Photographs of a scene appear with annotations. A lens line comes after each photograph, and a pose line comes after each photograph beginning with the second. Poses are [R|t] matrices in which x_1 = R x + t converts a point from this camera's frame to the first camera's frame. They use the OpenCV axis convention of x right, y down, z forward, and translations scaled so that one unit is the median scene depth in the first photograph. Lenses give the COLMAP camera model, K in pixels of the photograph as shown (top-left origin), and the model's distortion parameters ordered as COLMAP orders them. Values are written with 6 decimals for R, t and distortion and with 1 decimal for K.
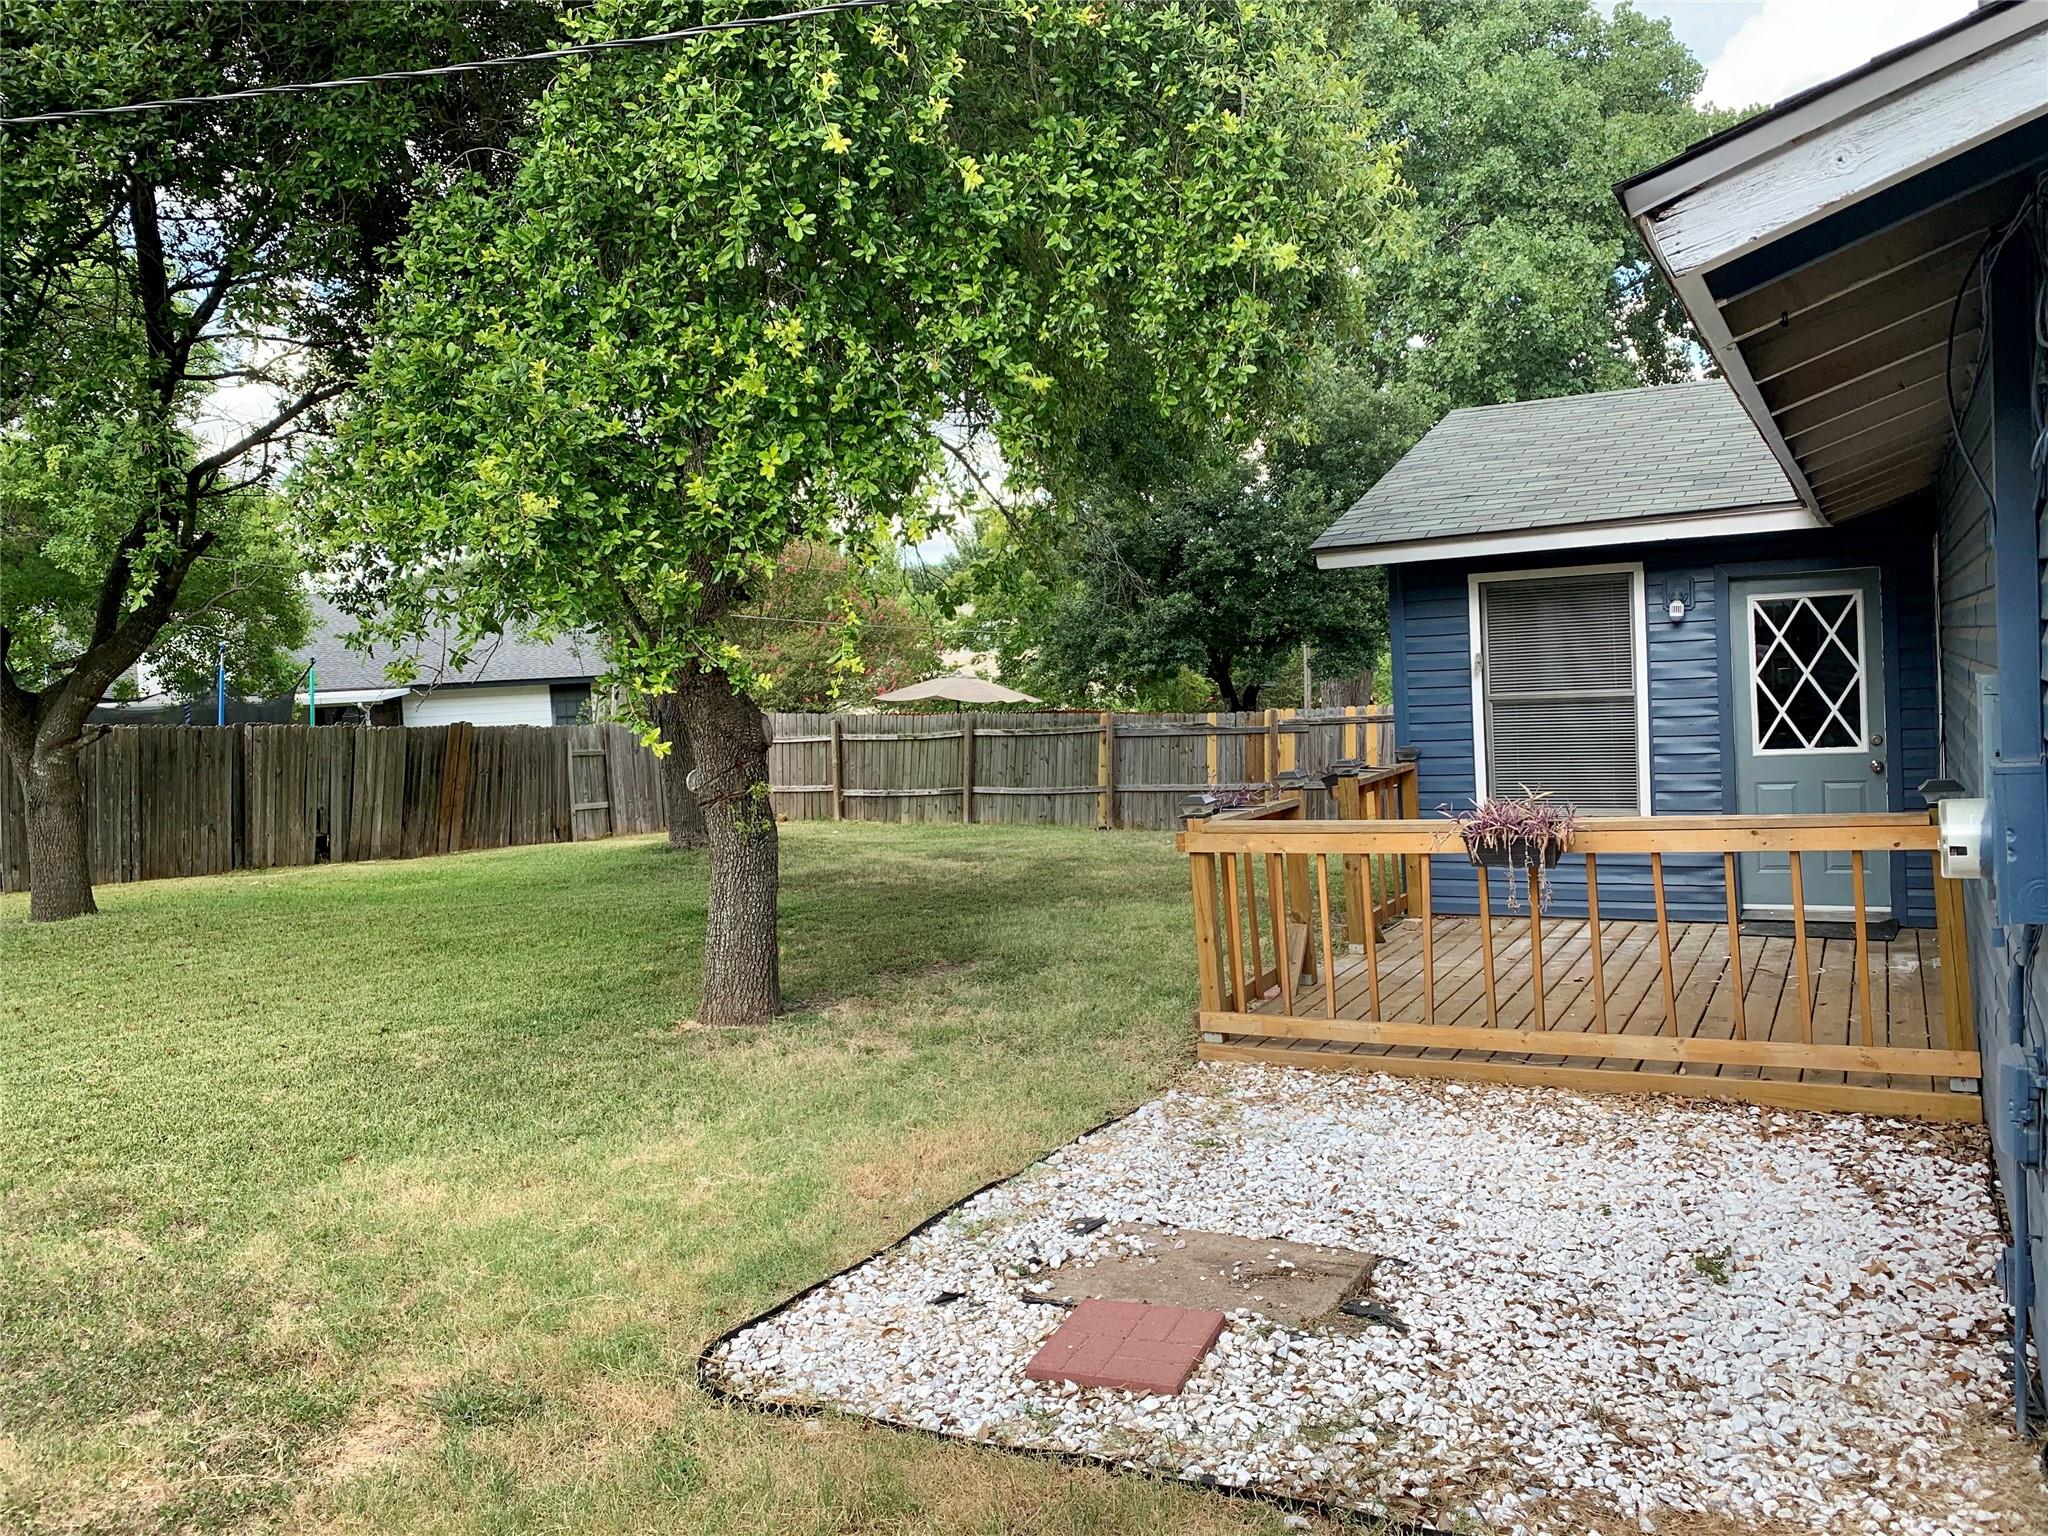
lens RADIAL K [[1572.6, 0, 1023.6], [0, 1572.6, 756.4], [0, 0, 1]] dist [0.040349, -0.049216]
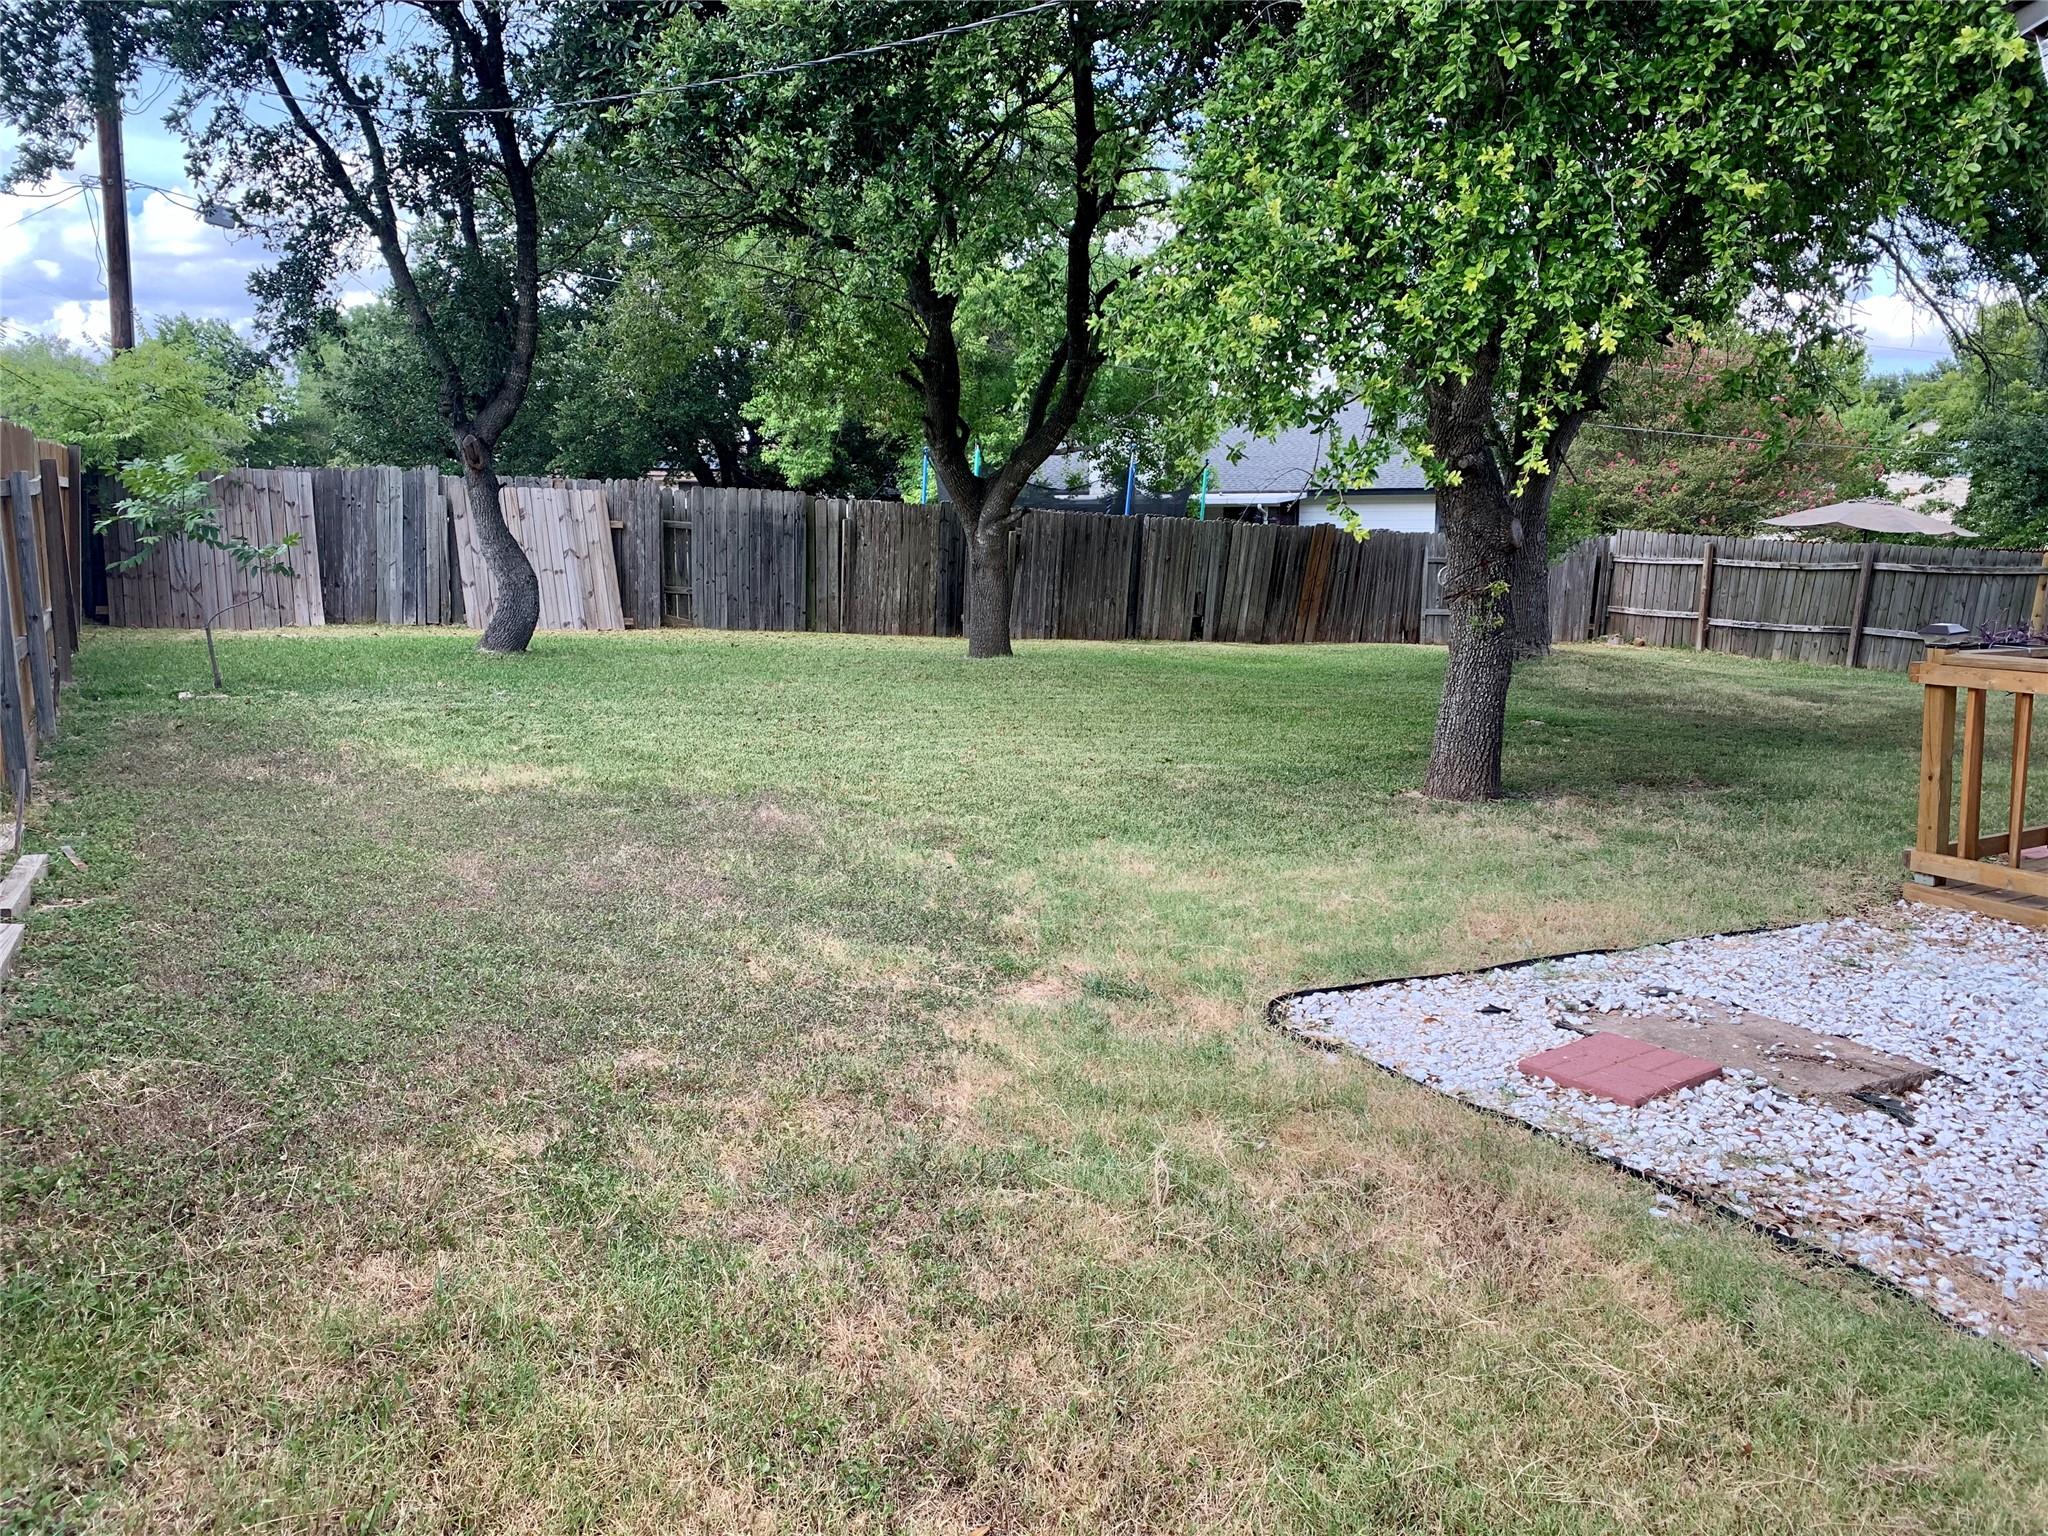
lens RADIAL K [[1531.6, 0, 1011.3], [0, 1531.6, 750.6], [0, 0, 1]] dist [0.107386, -0.165927]
pose [[0.844952, 0.134099, -0.517758, 0.169273], [-0.072700, 0.987870, 0.137216, 0.014634], [0.529878, -0.078300, 0.844451, -0.116286]]
